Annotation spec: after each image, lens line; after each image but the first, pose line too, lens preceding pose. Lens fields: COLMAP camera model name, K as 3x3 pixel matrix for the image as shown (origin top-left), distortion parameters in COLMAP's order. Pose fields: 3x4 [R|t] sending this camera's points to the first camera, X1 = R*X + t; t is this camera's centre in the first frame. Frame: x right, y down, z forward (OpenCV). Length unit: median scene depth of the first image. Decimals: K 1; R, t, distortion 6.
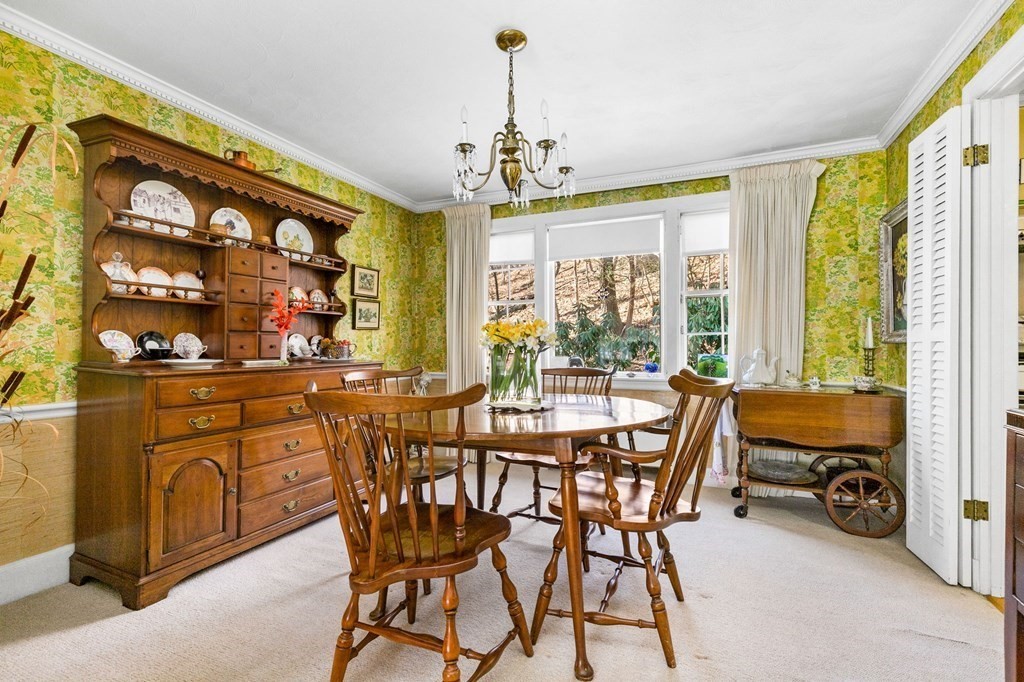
lens RADIAL K [[457.6, 0, 511.9], [0, 457.6, 345.3], [0, 0, 1]] dist [0.002568, 0.000182]
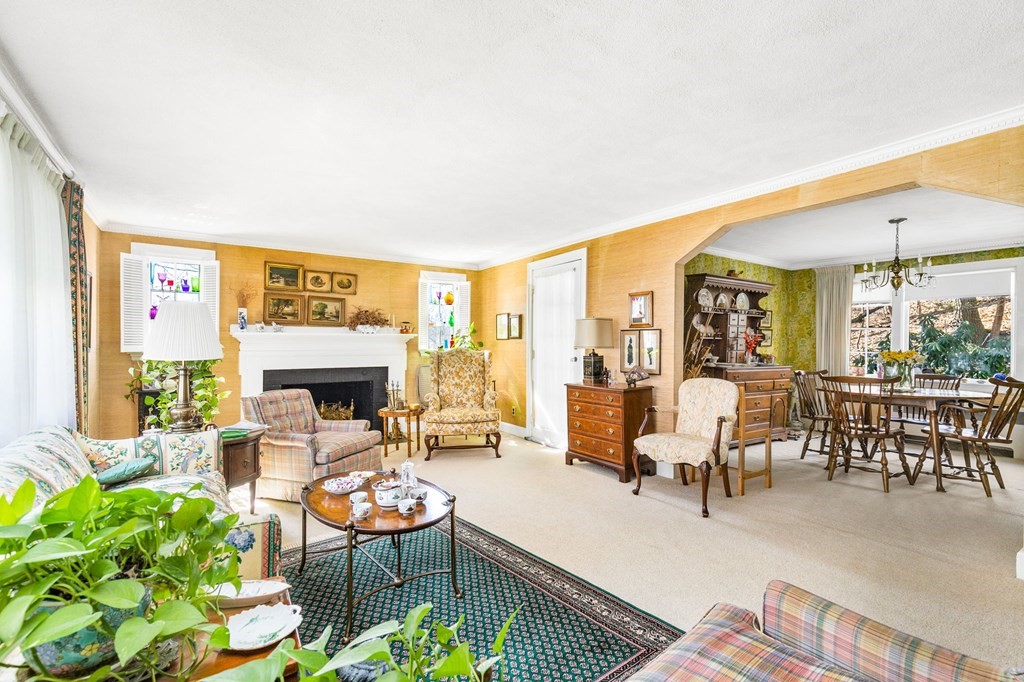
lens RADIAL K [[457.6, 0, 511.9], [0, 457.6, 345.3], [0, 0, 1]] dist [0.002568, 0.000182]
pose [[0.839786, 0.012820, -0.542766, -0.194460], [-0.013201, 0.999908, 0.003193, -0.034359], [0.542757, 0.004483, 0.839878, -1.007831]]
